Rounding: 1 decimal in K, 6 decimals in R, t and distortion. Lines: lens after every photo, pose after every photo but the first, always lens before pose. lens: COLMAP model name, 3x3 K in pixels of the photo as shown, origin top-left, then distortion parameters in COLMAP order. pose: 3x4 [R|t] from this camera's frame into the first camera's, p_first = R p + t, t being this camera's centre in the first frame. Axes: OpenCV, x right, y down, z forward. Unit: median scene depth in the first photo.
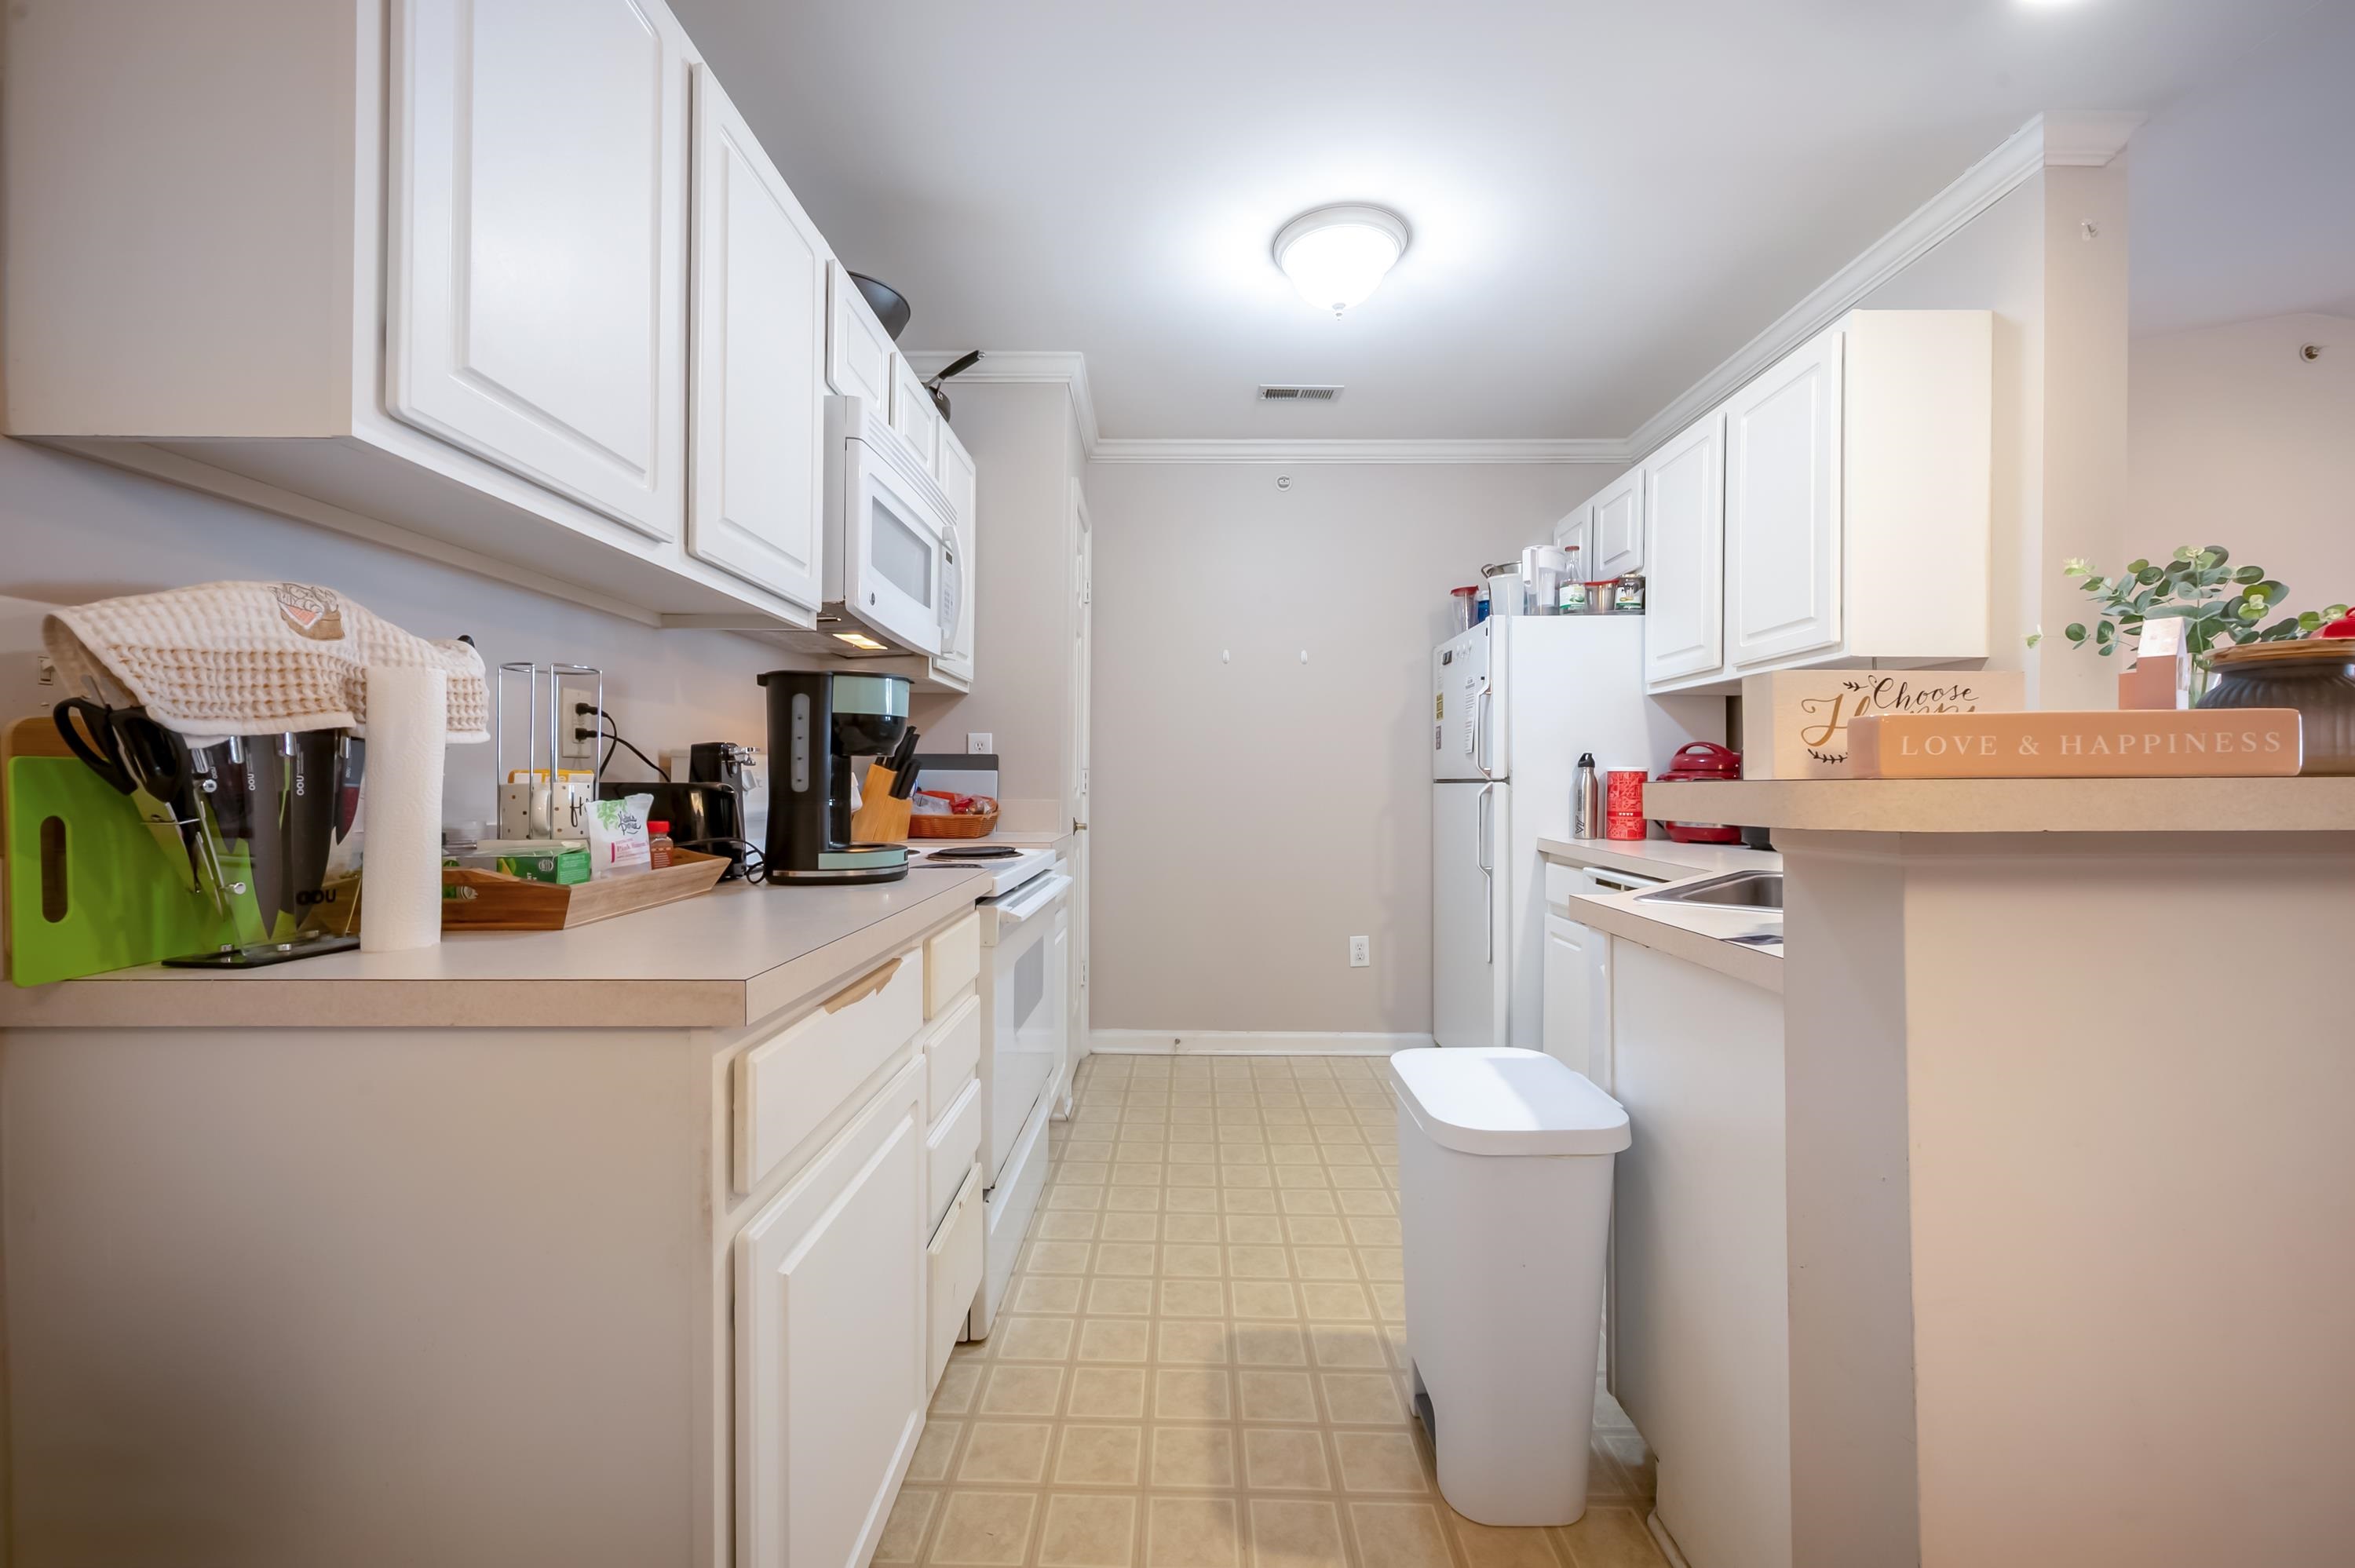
lens RADIAL K [[933.3, 0, 1183.1], [0, 933.3, 783.1], [0, 0, 1]] dist [-0.003545, 0.000502]
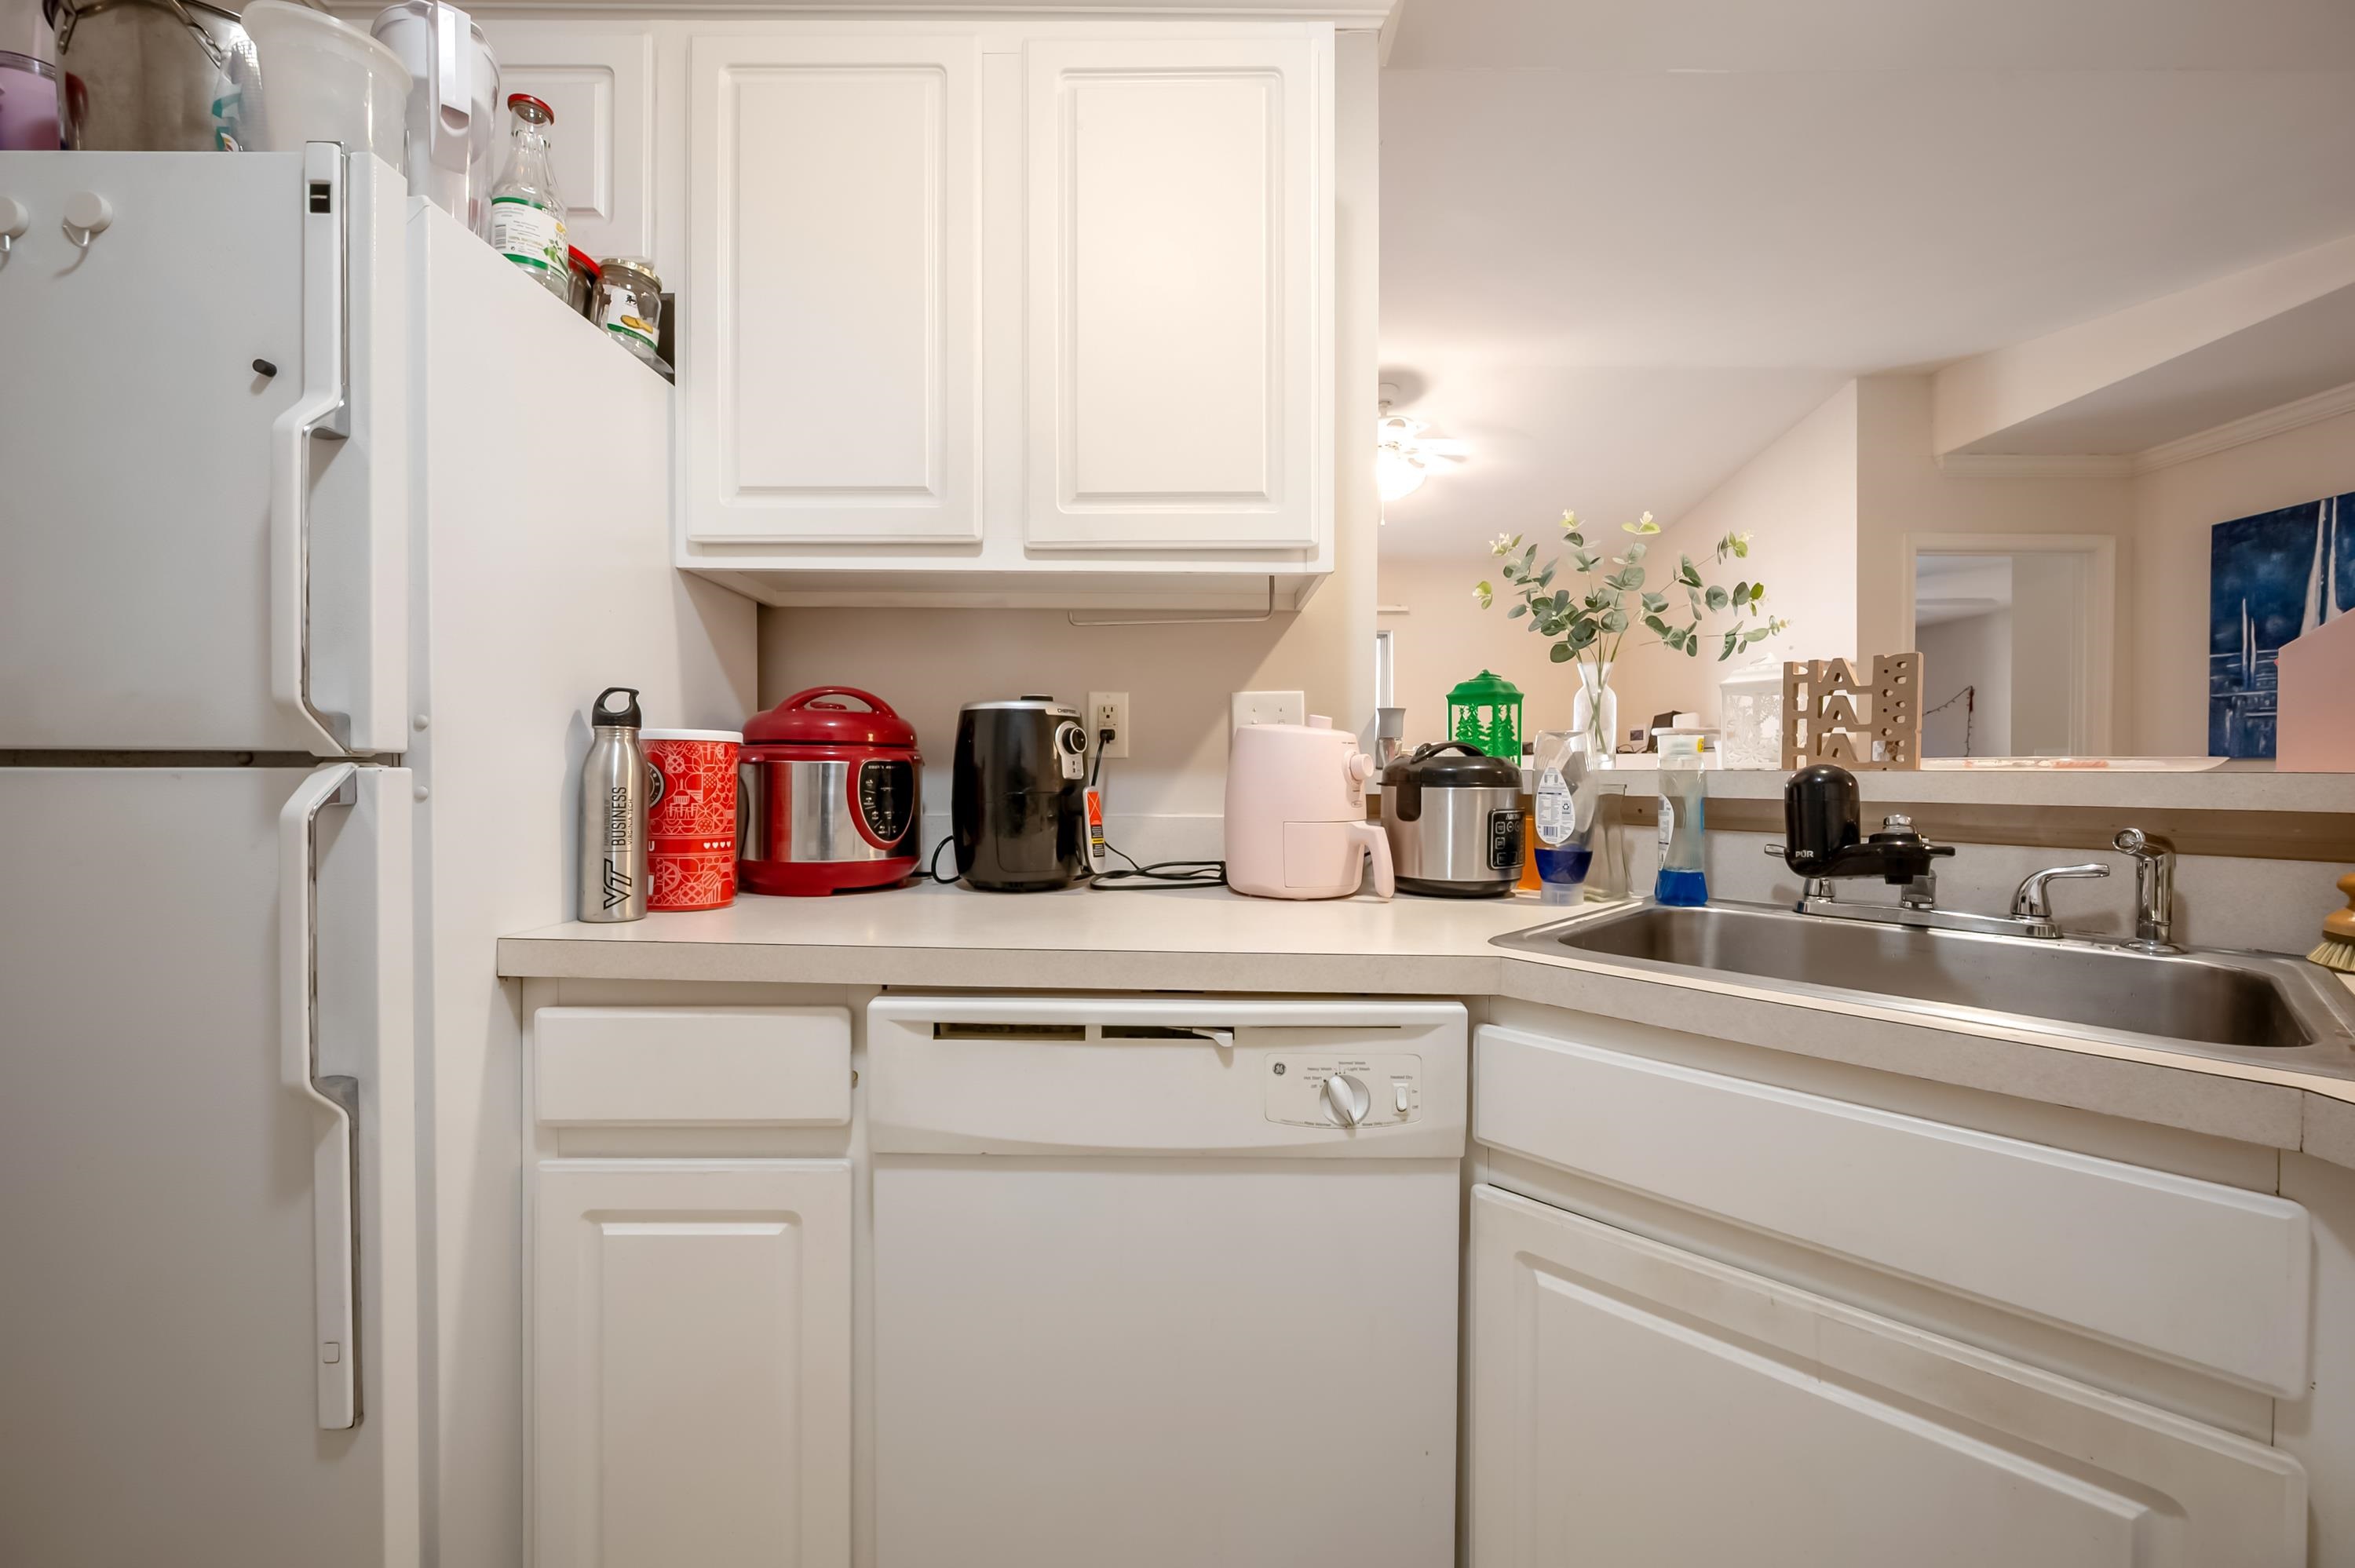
lens RADIAL K [[933.3, 0, 1187.5], [0, 933.3, 780.5], [0, 0, 1]] dist [-0.003545, 0.000502]
pose [[-0.014317, -0.010847, 0.999839, 0.077420], [-0.006151, 0.999923, 0.010760, -0.001108], [-0.999879, -0.005996, -0.014383, 1.044145]]
